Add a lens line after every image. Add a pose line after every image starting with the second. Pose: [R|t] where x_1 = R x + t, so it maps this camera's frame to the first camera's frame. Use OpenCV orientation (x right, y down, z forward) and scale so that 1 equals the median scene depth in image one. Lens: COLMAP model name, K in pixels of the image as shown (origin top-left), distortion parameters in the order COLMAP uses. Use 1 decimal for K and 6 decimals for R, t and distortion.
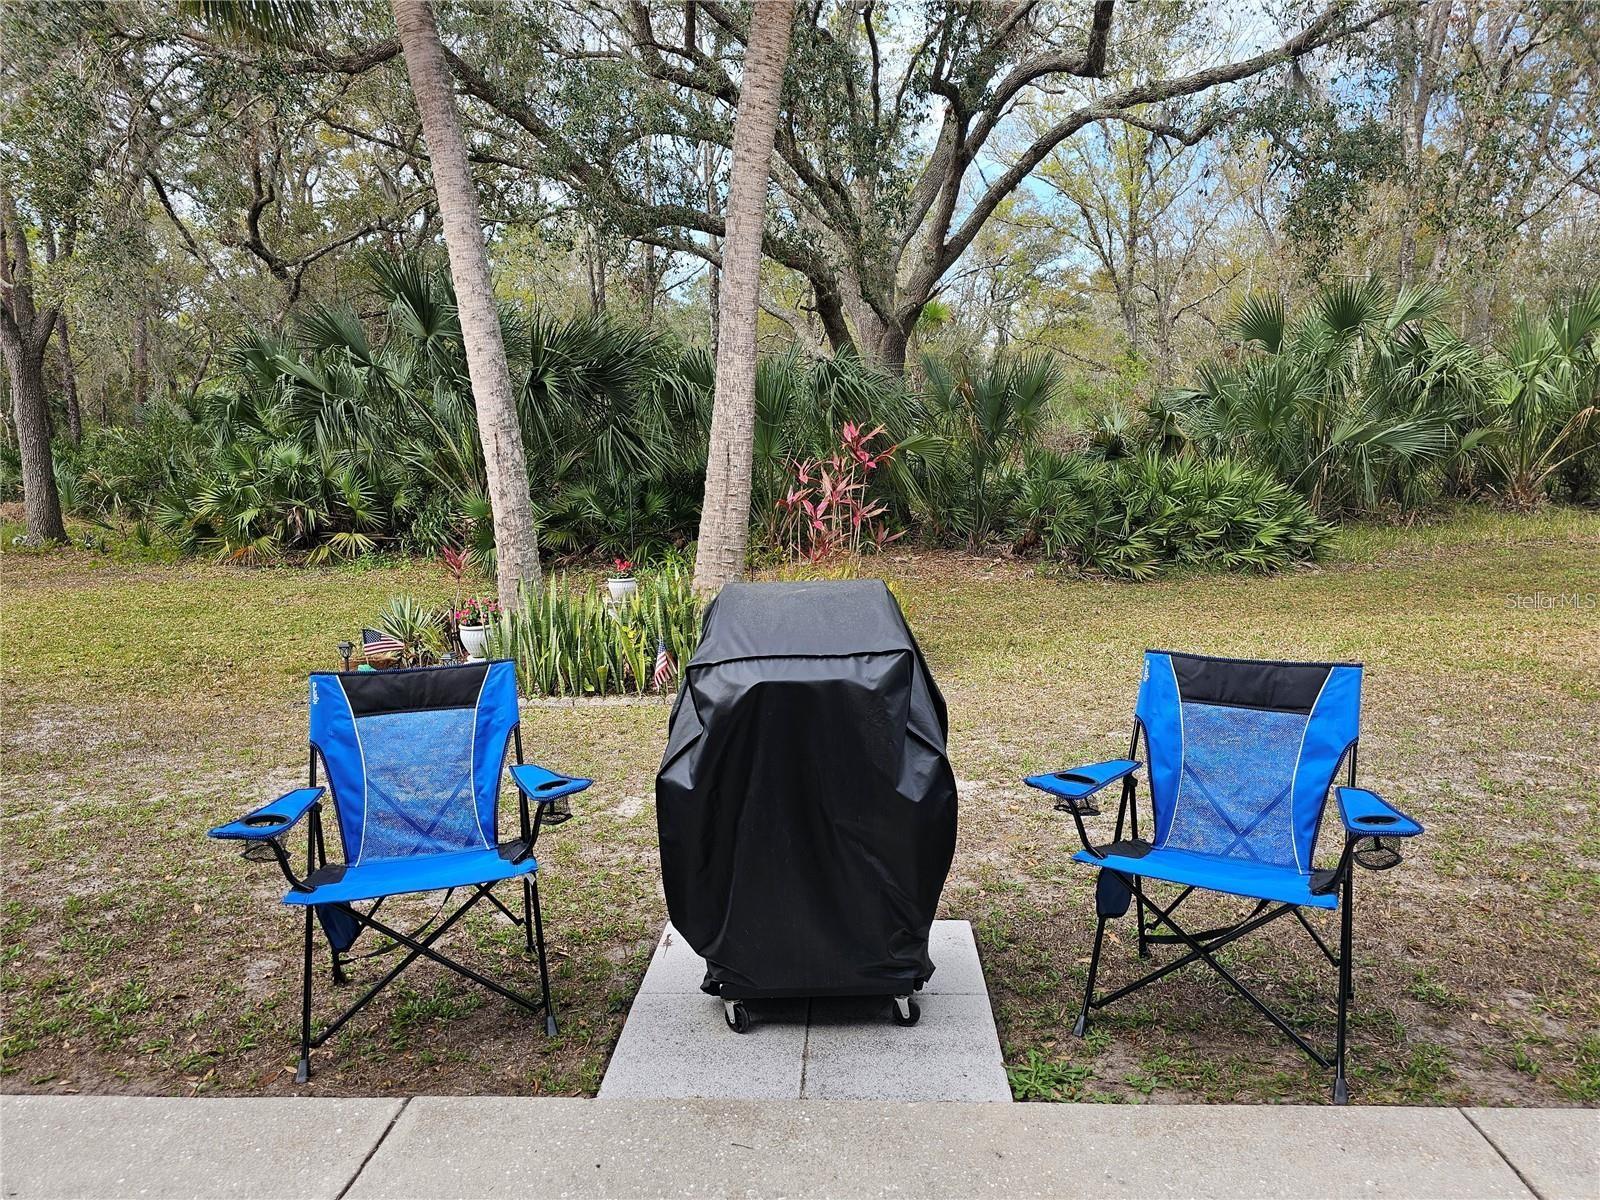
lens RADIAL K [[1074.1, 0, 791.1], [0, 1074.1, 596.7], [0, 0, 1]] dist [0.032383, -0.019958]
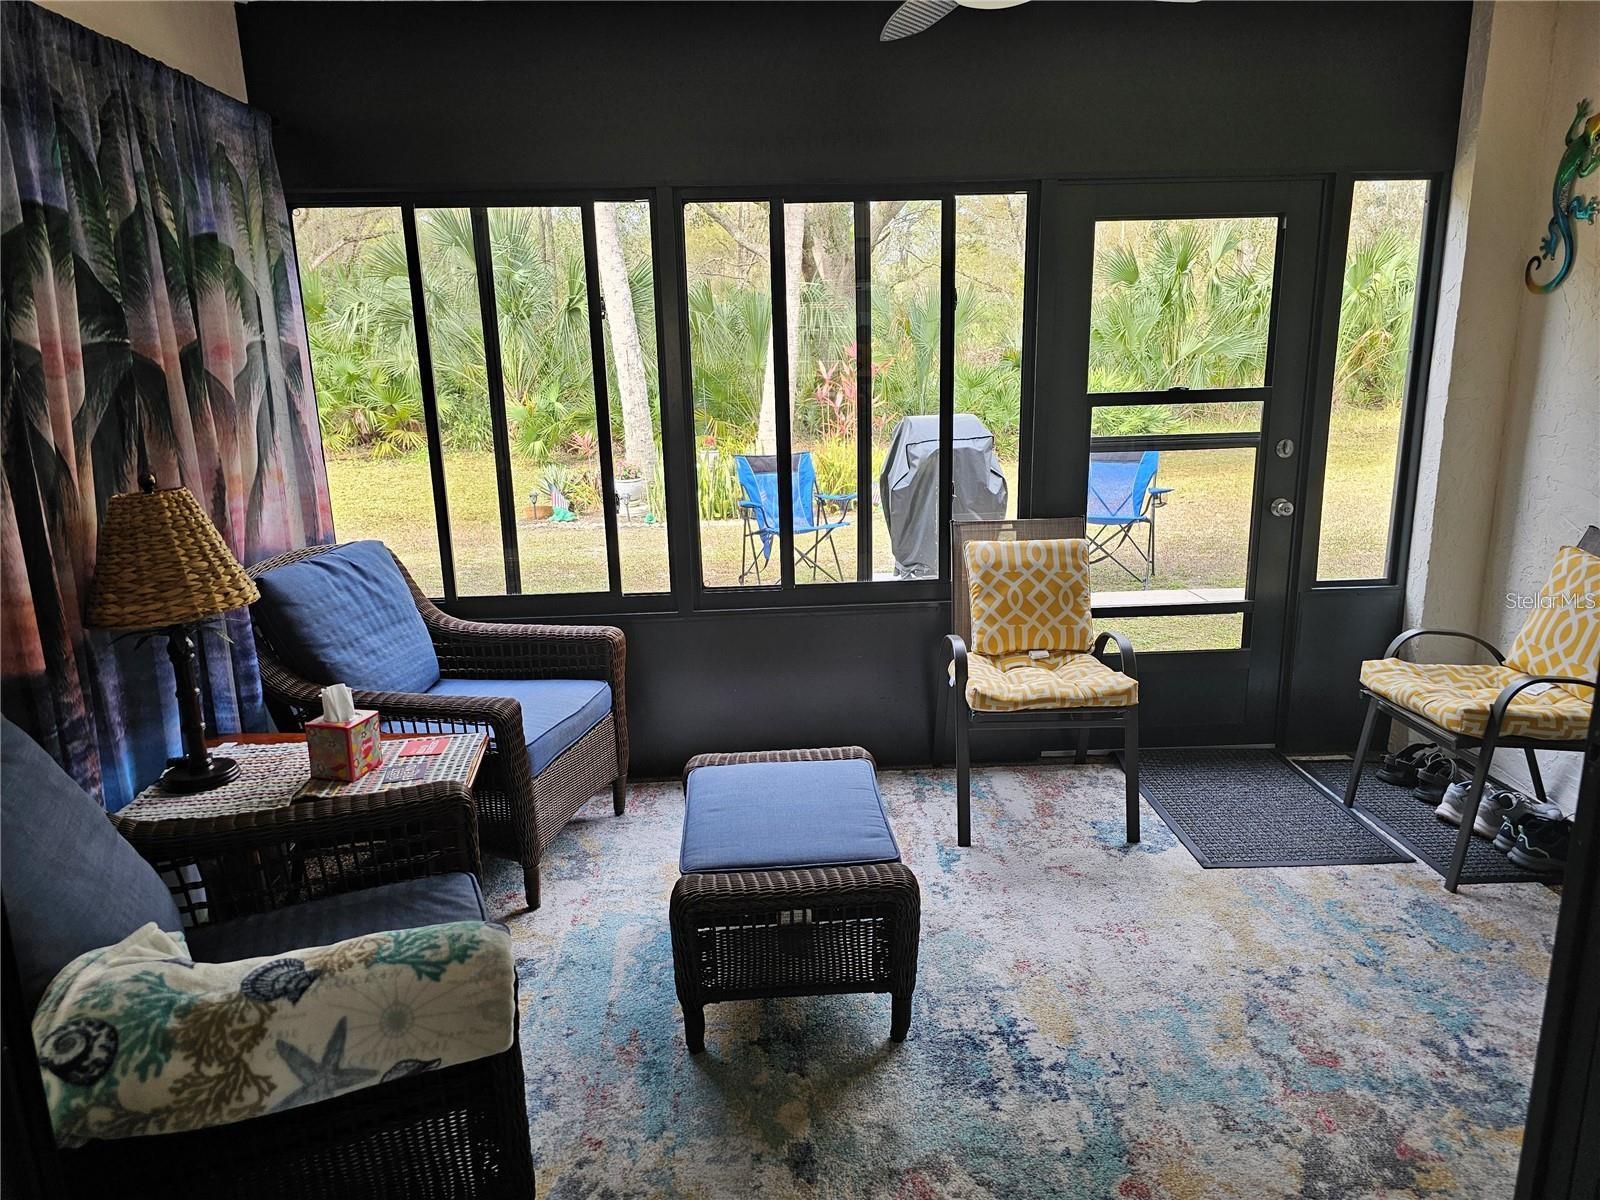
lens RADIAL K [[1074.1, 0, 807.5], [0, 1074.1, 606.9], [0, 0, 1]] dist [0.032383, -0.019958]
pose [[0.992751, -0.024876, 0.117587, -0.209967], [0.014643, 0.996092, 0.087102, 0.072525], [-0.119294, -0.084749, 0.989235, -0.506877]]
